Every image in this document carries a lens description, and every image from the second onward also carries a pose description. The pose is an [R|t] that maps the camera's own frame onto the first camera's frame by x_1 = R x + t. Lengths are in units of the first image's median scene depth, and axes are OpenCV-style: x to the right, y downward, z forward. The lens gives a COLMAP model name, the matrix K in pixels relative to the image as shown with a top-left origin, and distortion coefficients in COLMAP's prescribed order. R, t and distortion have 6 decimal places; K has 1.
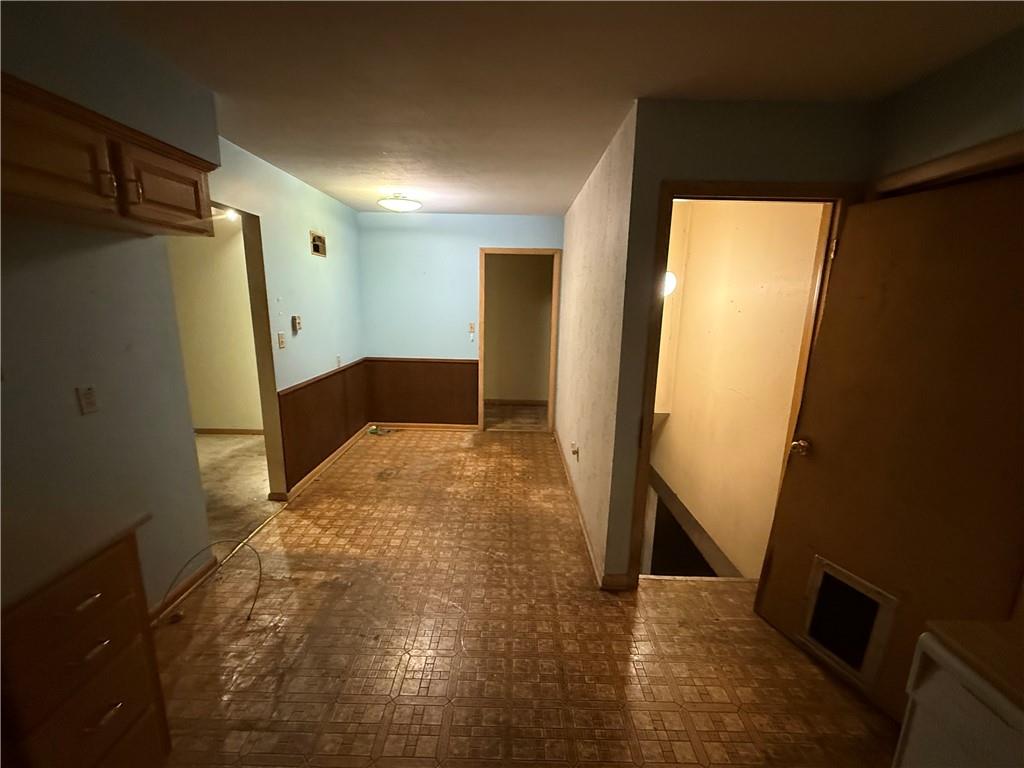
lens RADIAL K [[420.6, 0, 511.0], [0, 420.6, 383.0], [0, 0, 1]] dist [-0.000672, 0.000009]
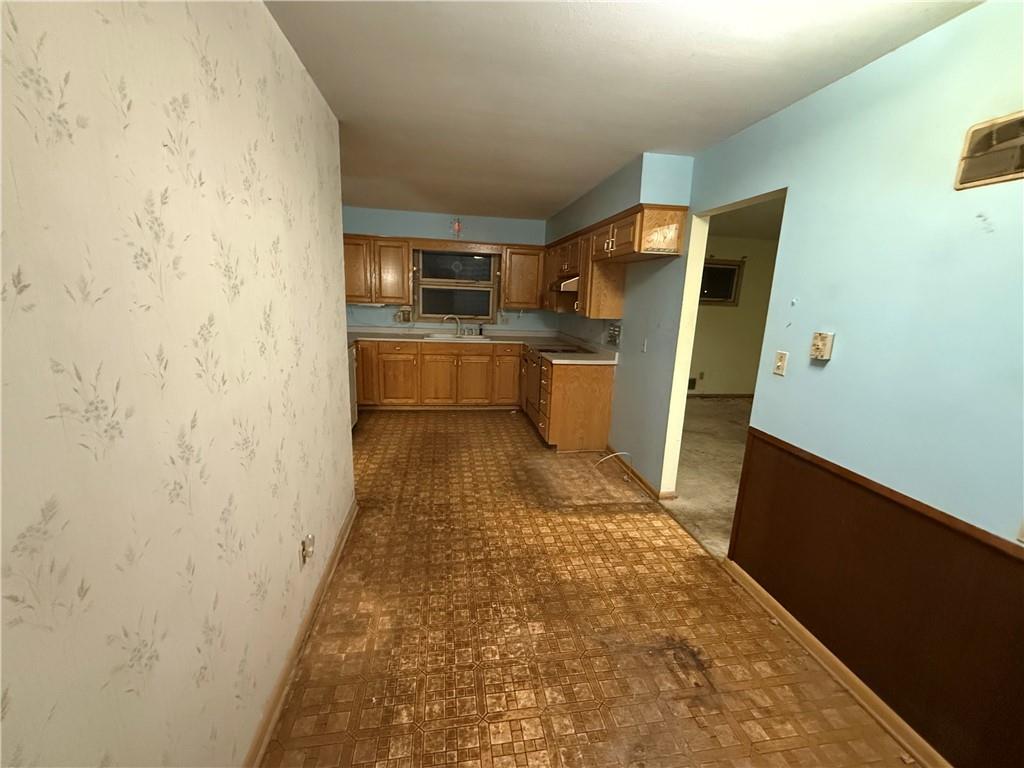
lens RADIAL K [[420.6, 0, 511.0], [0, 420.6, 383.0], [0, 0, 1]] dist [-0.000672, 0.000009]
pose [[-0.985110, -0.021266, -0.170608, -0.011889], [-0.087717, 0.915621, 0.392358, -0.302459], [0.147868, 0.401481, -0.903852, 1.581638]]
